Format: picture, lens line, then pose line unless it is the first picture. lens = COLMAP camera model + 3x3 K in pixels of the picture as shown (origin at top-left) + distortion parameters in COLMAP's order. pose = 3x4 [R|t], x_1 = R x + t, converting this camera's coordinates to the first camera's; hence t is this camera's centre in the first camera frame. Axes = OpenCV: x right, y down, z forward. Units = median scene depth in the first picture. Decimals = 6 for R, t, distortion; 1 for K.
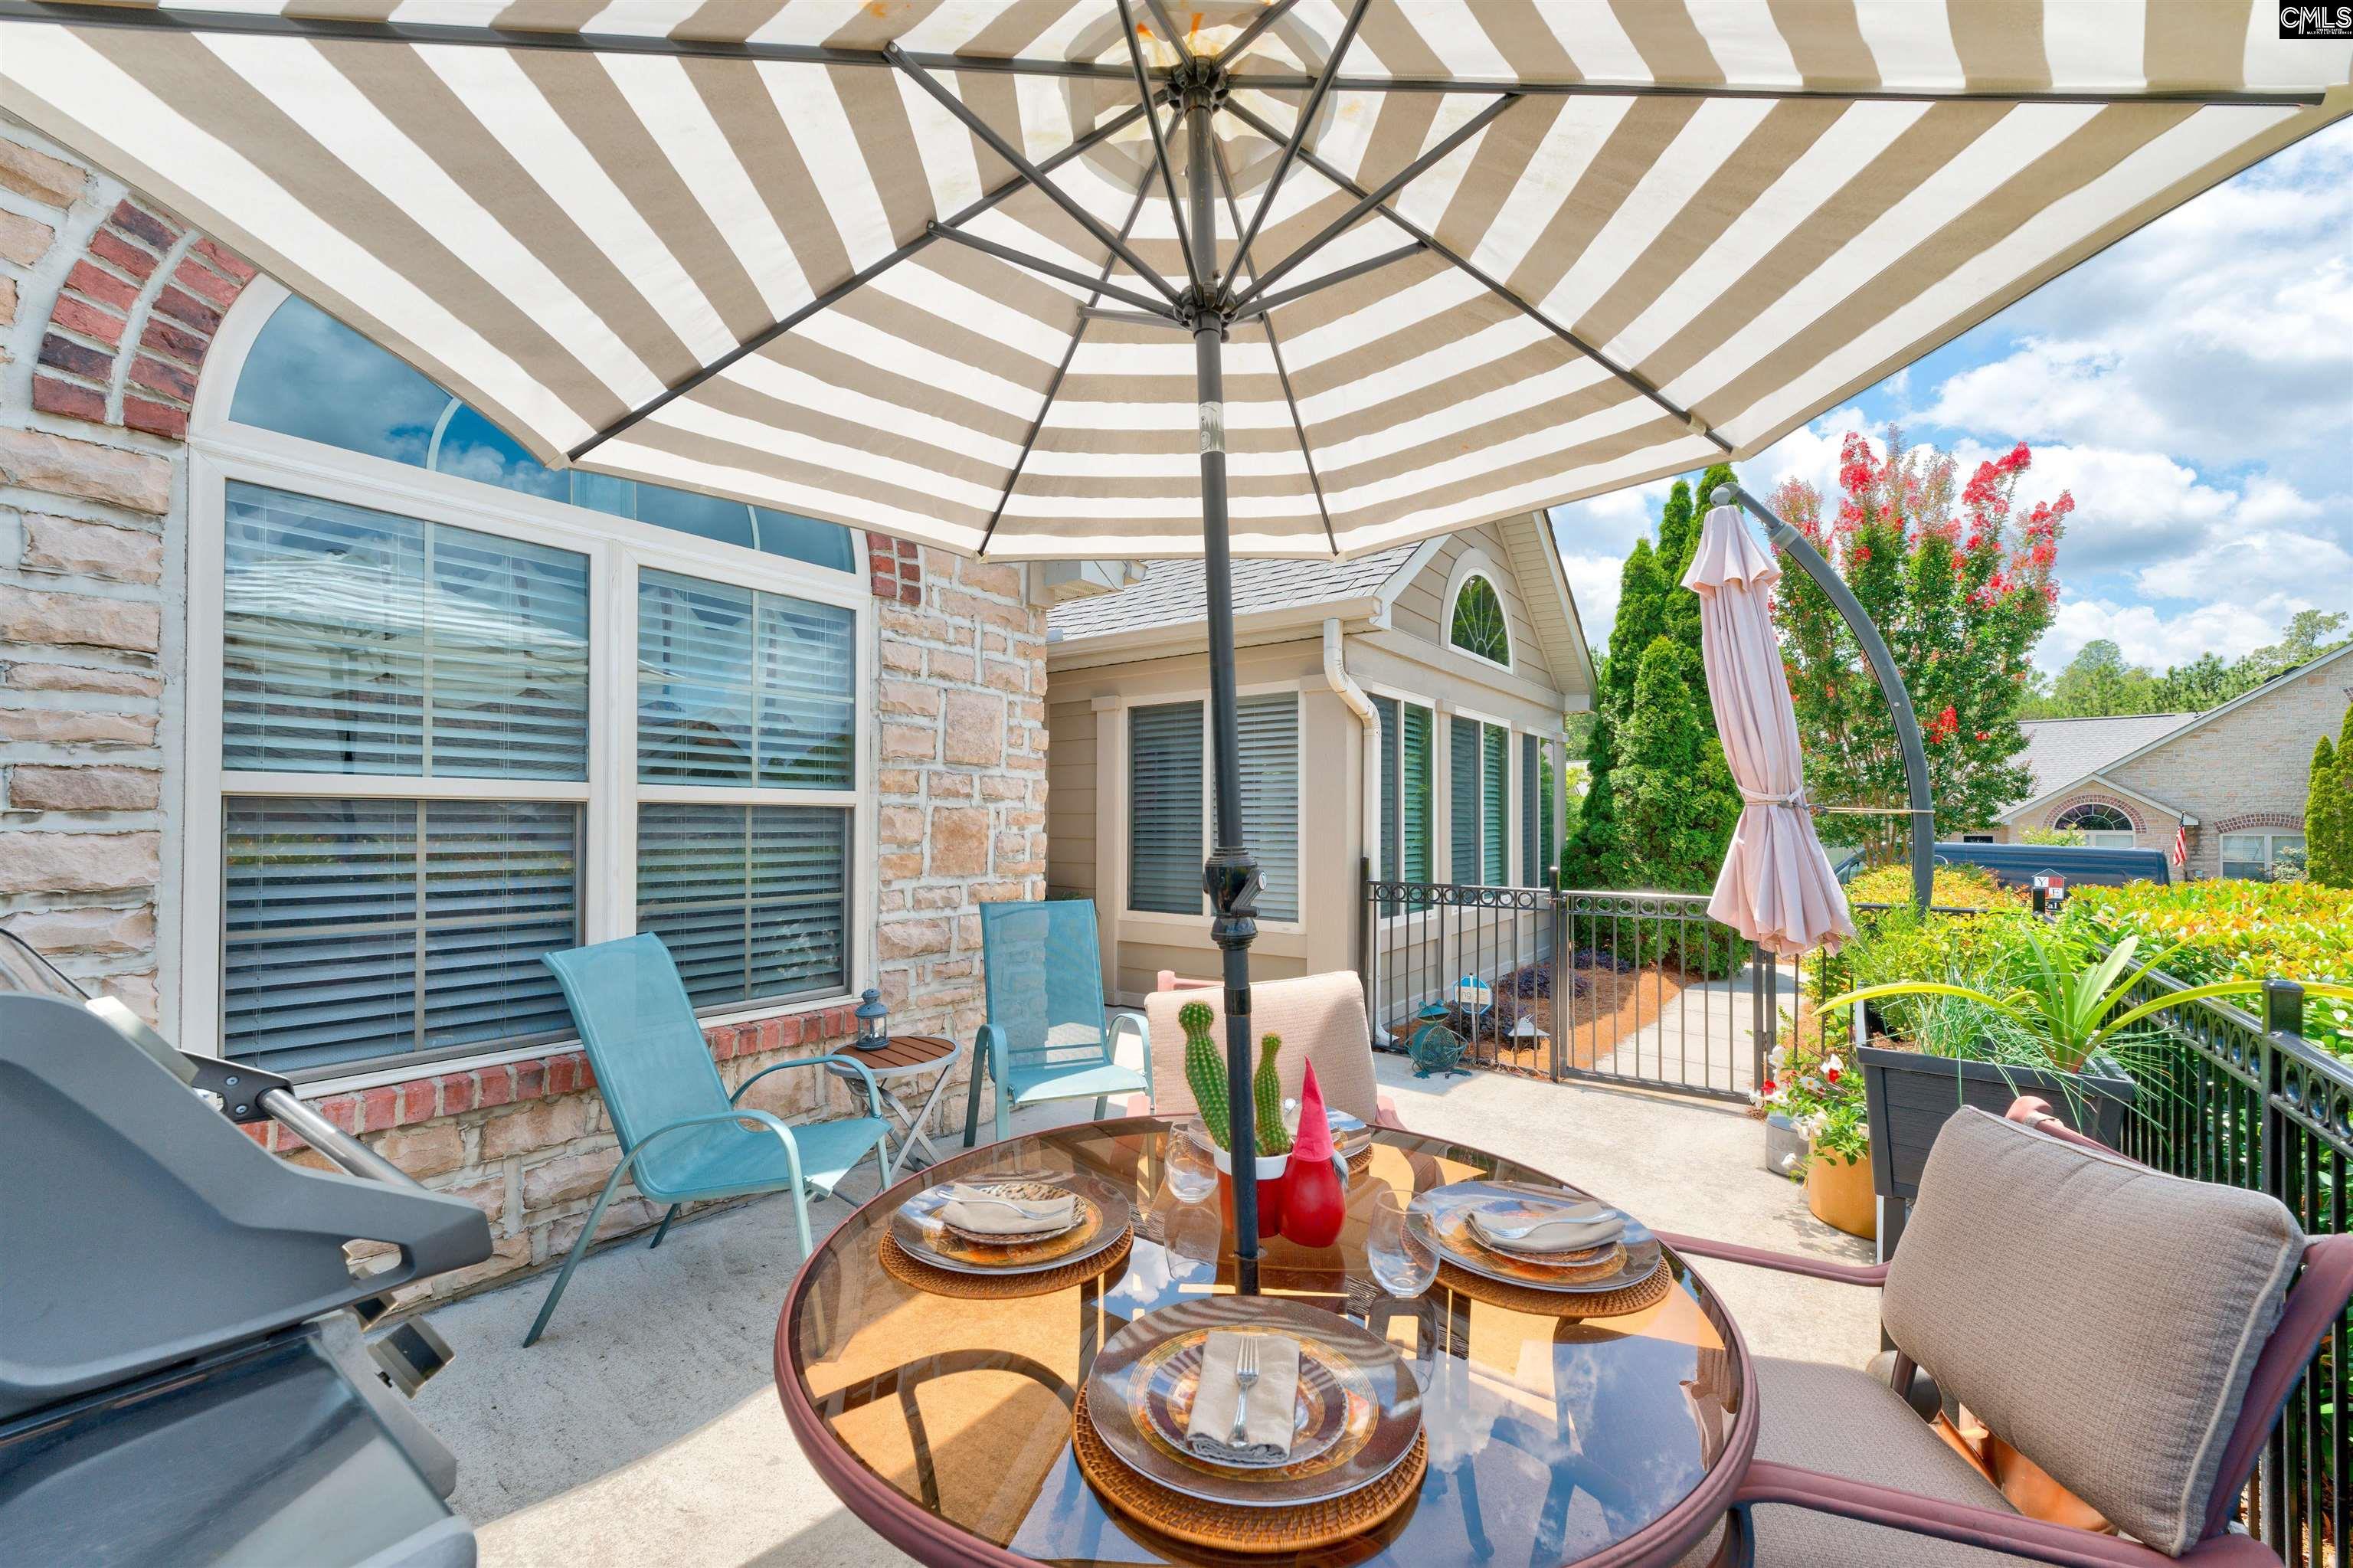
lens RADIAL K [[939.9, 0, 1196.3], [0, 939.9, 808.5], [0, 0, 1]] dist [-0.002226, 0.000197]
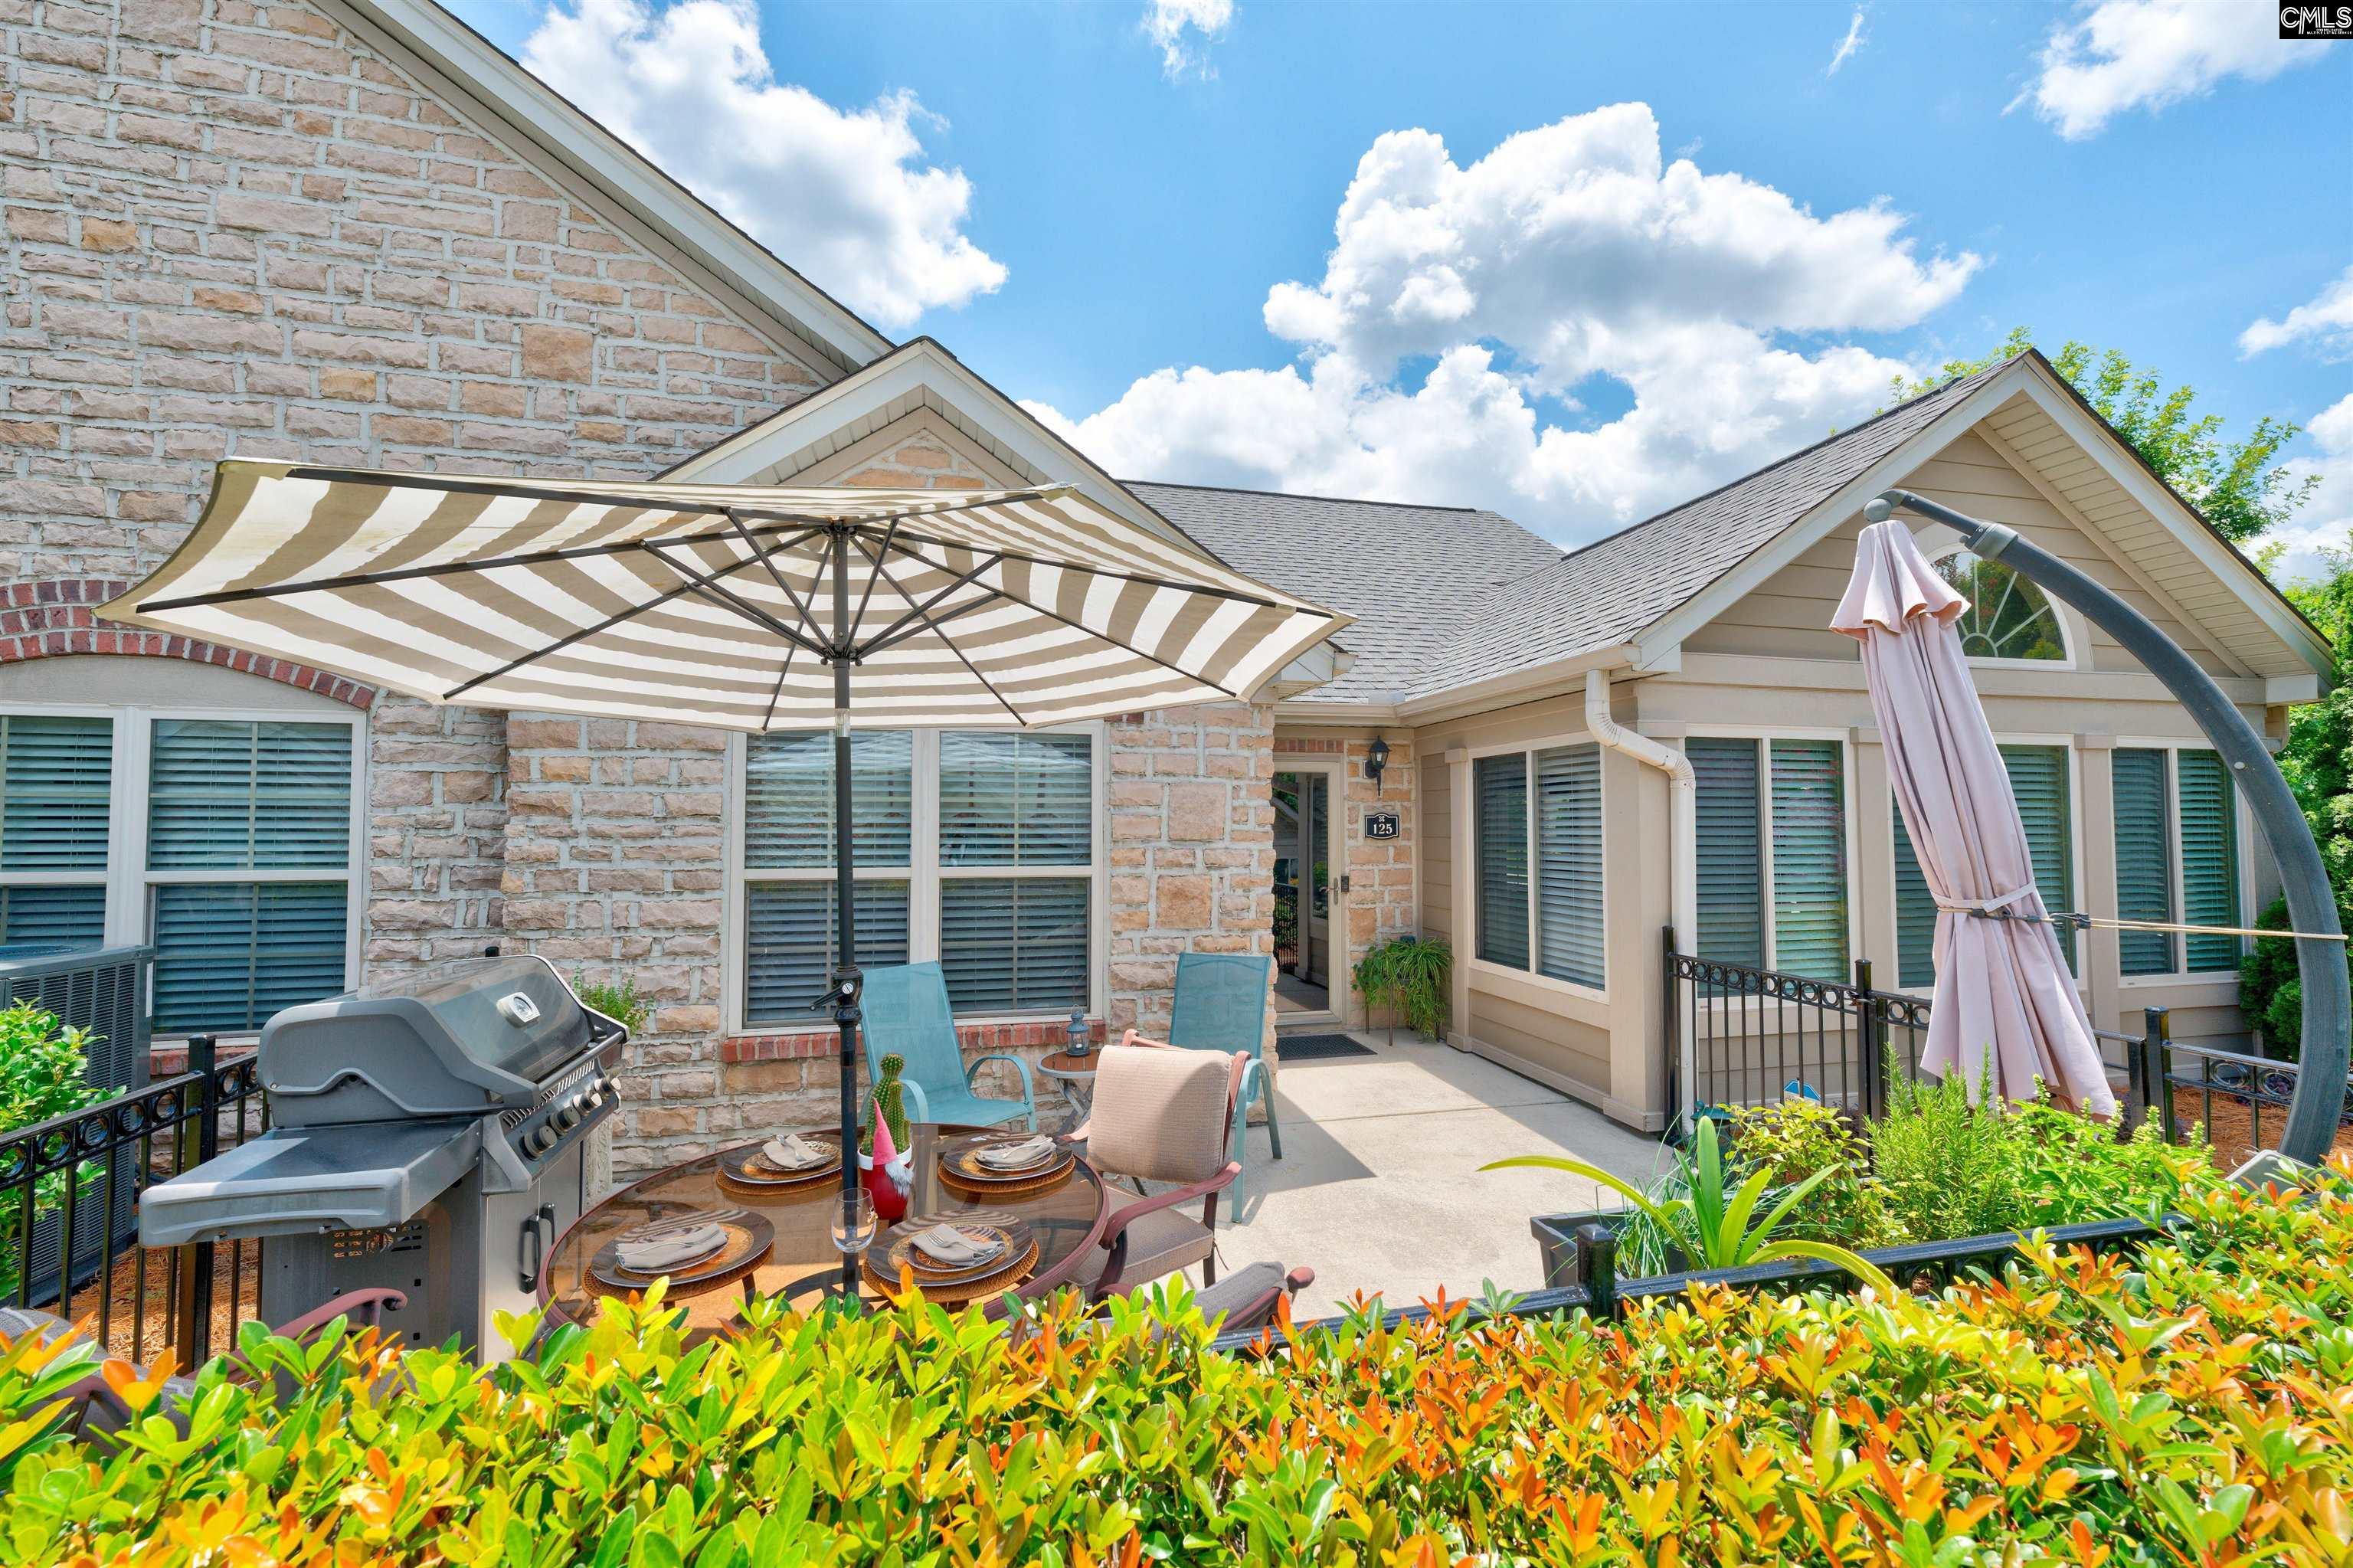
lens RADIAL K [[939.9, 0, 1181.5], [0, 939.9, 799.1], [0, 0, 1]] dist [-0.002226, 0.000197]
pose [[0.755164, -0.021805, -0.655173, 0.297119], [0.012852, 0.999747, -0.018460, -0.041054], [0.655410, 0.005520, 0.755253, 0.019034]]
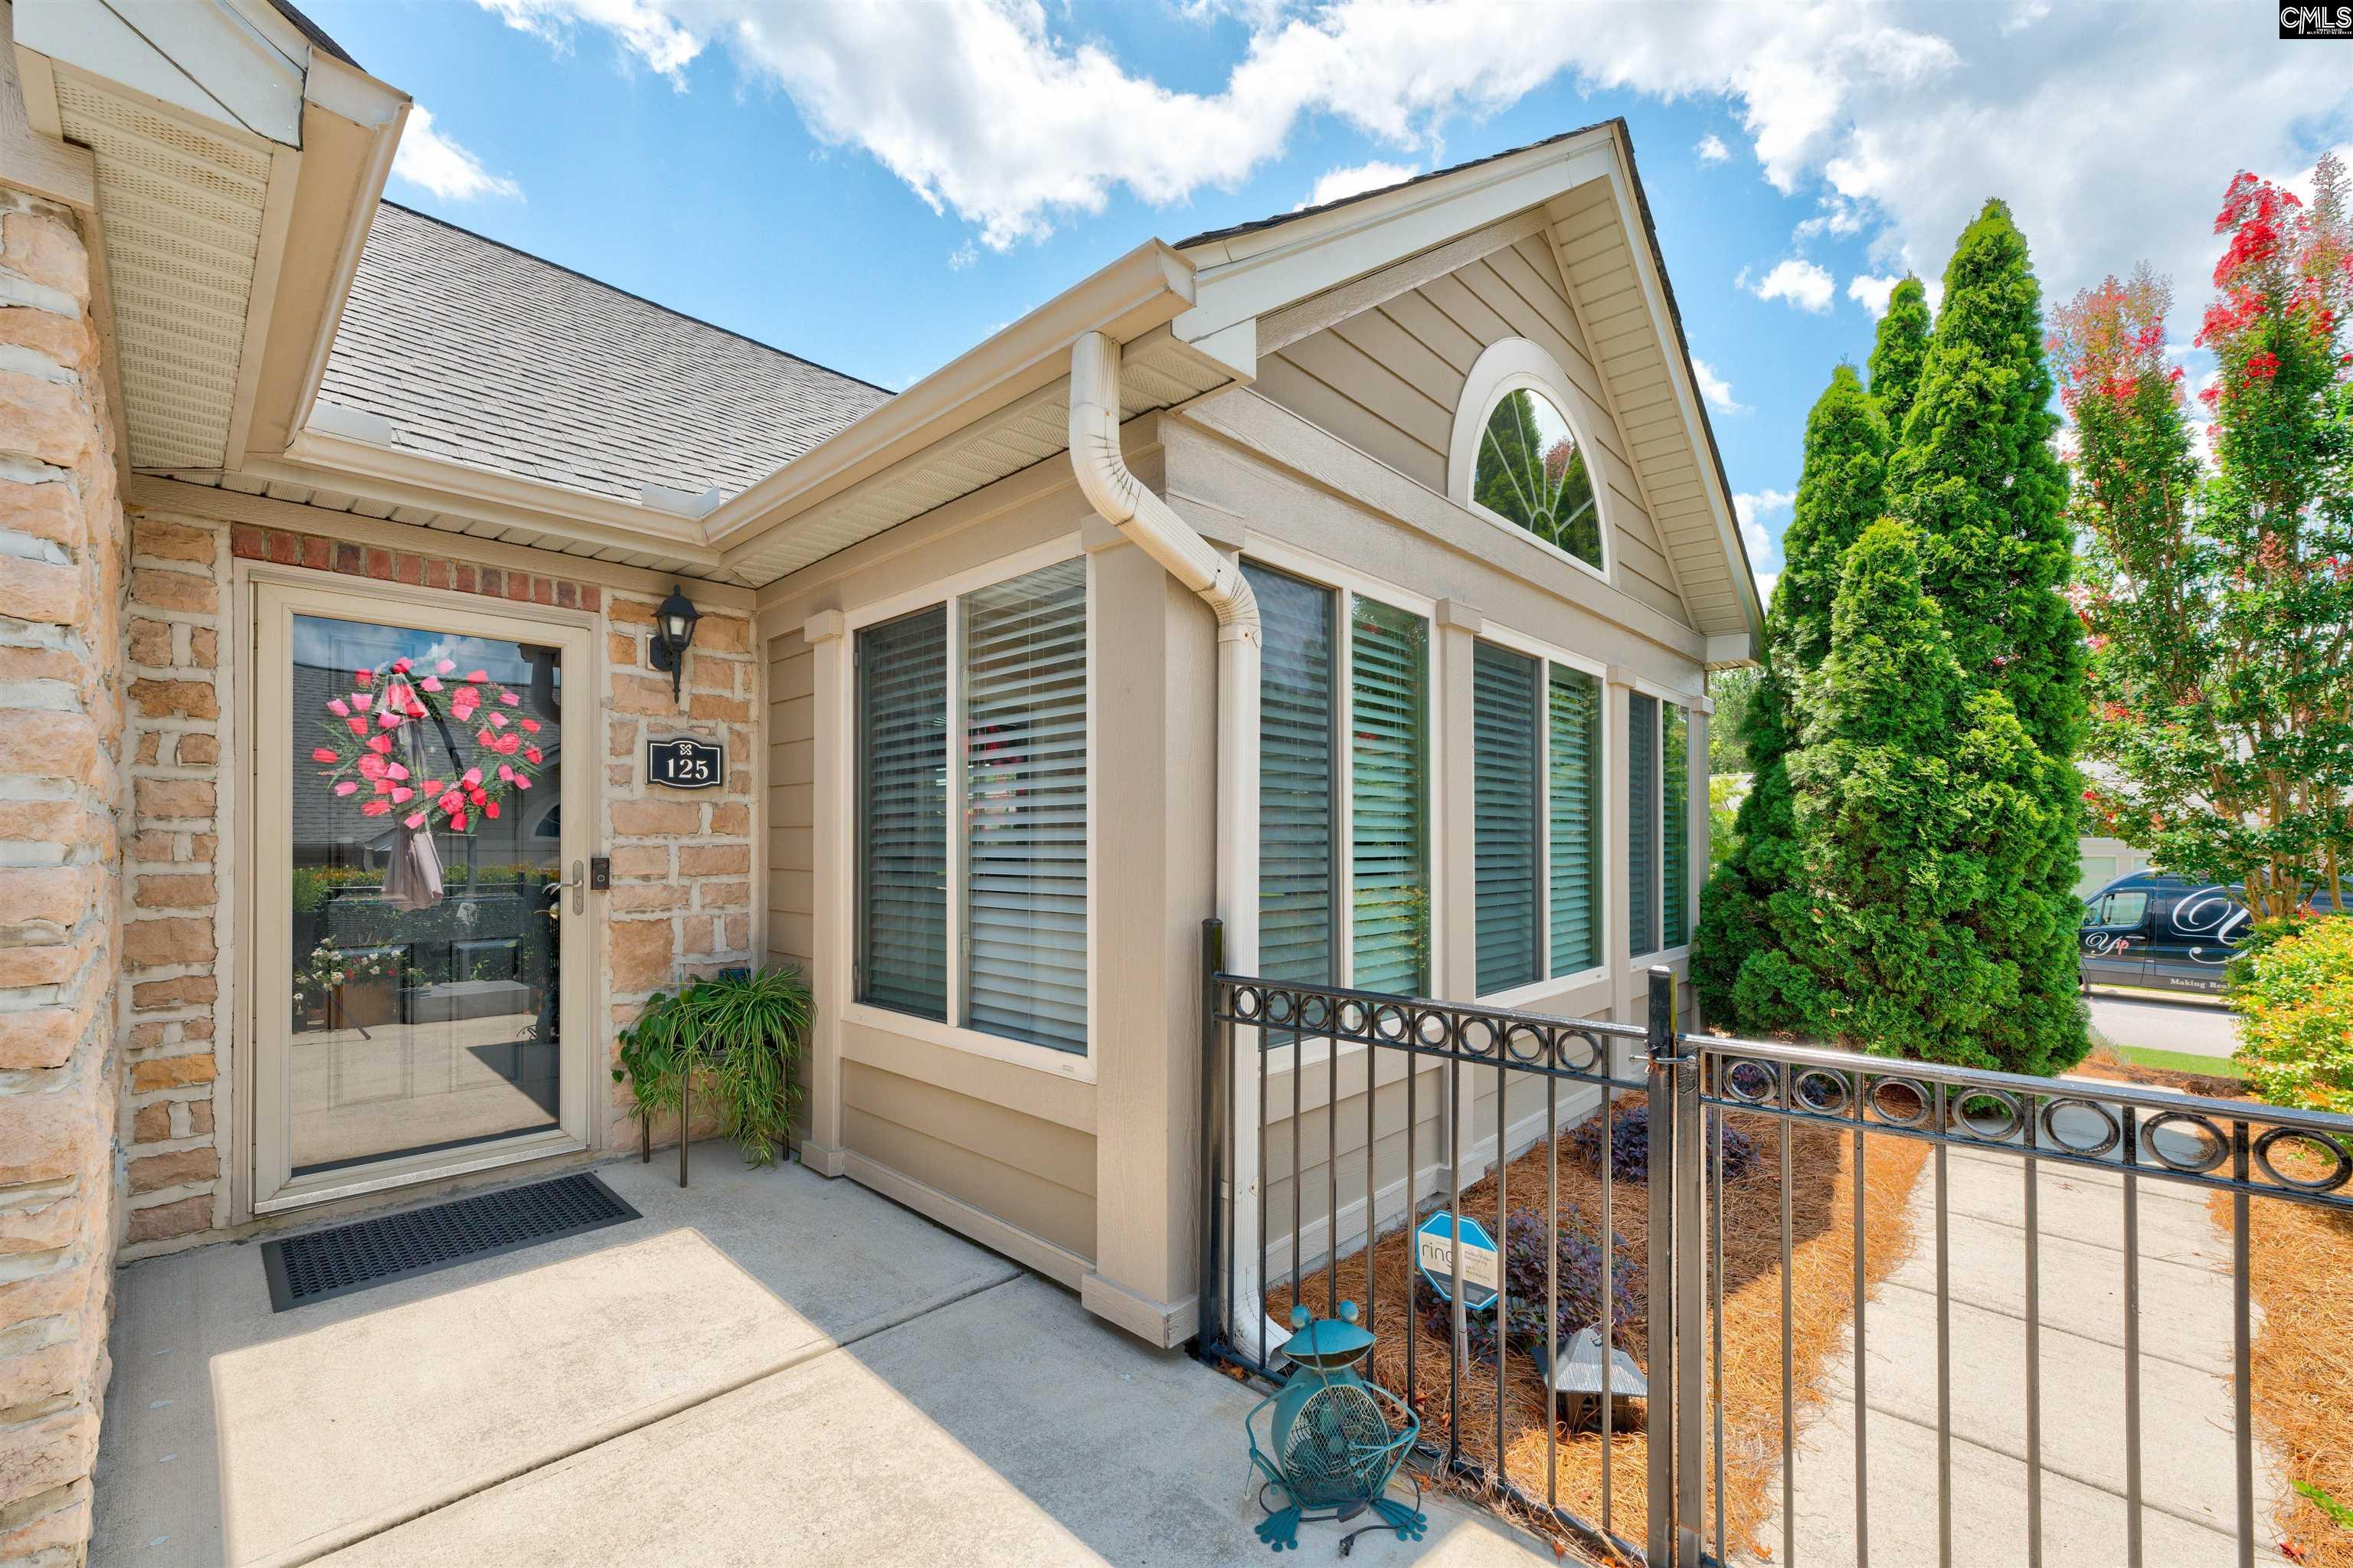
lens RADIAL K [[939.9, 0, 1196.4], [0, 939.9, 838.1], [0, 0, 1]] dist [-0.002226, 0.000197]
pose [[0.991735, -0.003215, -0.128264, 0.162592], [0.004031, 0.999973, 0.006105, 0.008734], [0.128241, -0.006571, 0.991721, 0.404069]]
